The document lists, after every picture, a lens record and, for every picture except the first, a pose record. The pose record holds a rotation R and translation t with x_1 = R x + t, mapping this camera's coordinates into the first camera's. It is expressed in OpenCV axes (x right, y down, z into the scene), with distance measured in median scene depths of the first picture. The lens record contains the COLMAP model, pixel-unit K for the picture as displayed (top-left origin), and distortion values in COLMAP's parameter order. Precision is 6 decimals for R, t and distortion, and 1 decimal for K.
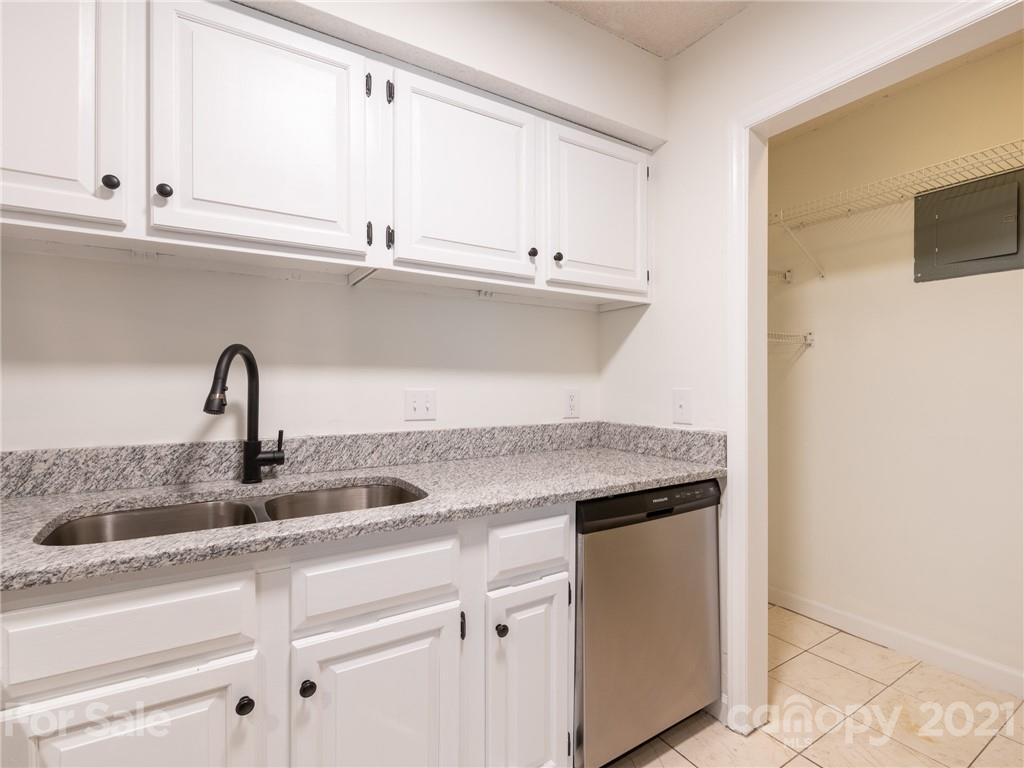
lens RADIAL K [[491.5, 0, 550.5], [0, 491.5, 384.5], [0, 0, 1]] dist [0.000122, 0.000076]
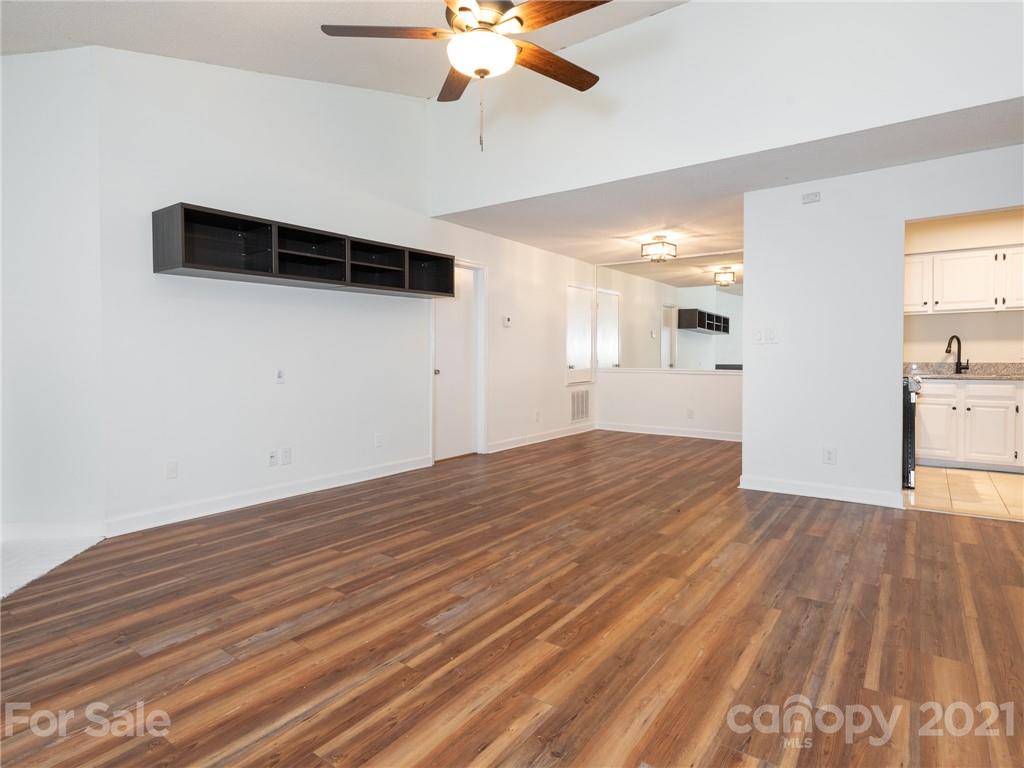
lens RADIAL K [[574.0, 0, 460.6], [0, 574.0, 366.9], [0, 0, 1]] dist [0.007927, -0.012613]
pose [[0.271243, 0.015141, -0.962392, 2.520115], [0.007443, 0.999813, 0.017827, 0.051062], [0.962482, -0.011999, 0.271079, -3.762356]]
